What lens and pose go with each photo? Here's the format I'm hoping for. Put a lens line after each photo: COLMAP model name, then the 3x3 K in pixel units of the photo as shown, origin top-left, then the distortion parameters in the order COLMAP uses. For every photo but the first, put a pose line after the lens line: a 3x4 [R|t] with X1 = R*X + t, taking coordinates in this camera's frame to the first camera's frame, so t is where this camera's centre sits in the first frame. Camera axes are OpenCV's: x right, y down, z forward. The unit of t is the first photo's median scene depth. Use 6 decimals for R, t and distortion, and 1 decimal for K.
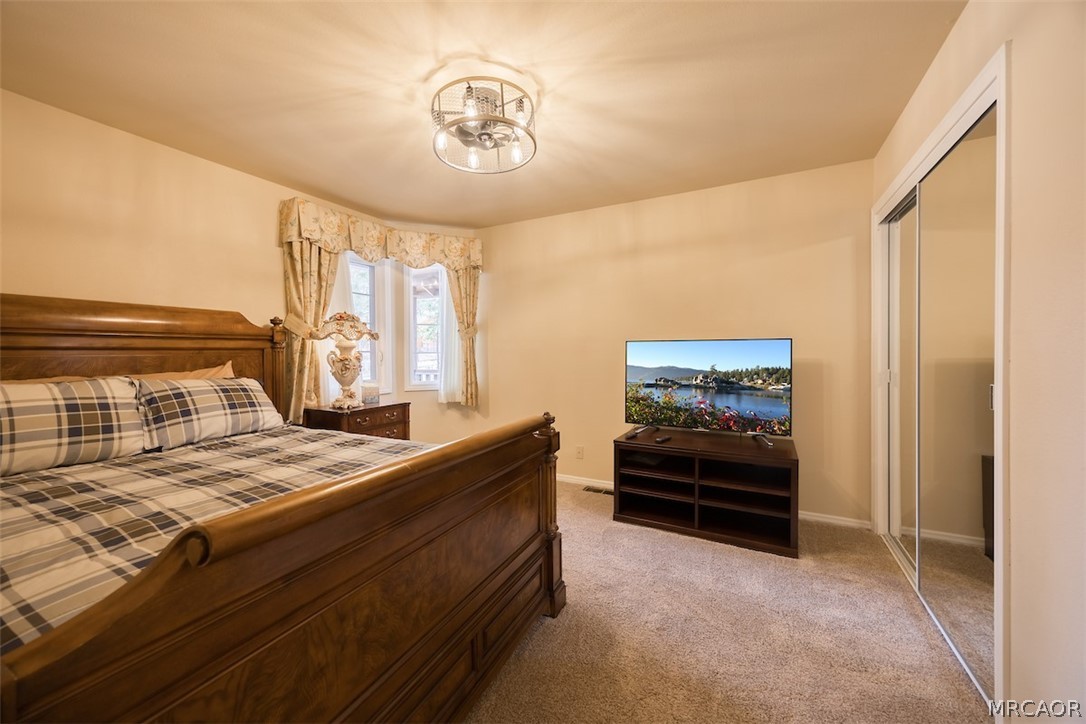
lens RADIAL K [[422.0, 0, 543.0], [0, 422.0, 362.0], [0, 0, 1]] dist [-0.000858, -0.000021]
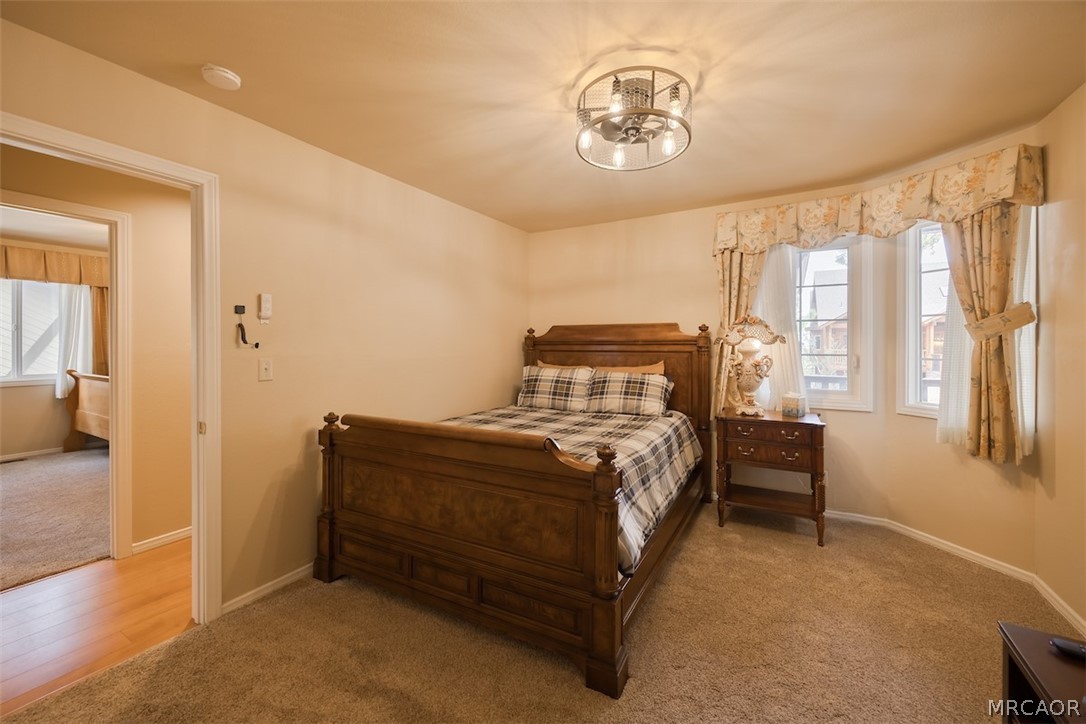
lens RADIAL K [[440.8, 0, 542.5], [0, 440.8, 346.2], [0, 0, 1]] dist [-0.000782, -0.000060]
pose [[-0.083693, 0.022365, -0.996241, 0.568914], [-0.015973, 0.999590, 0.023782, -0.063123], [0.996364, 0.017903, -0.083302, 0.609364]]
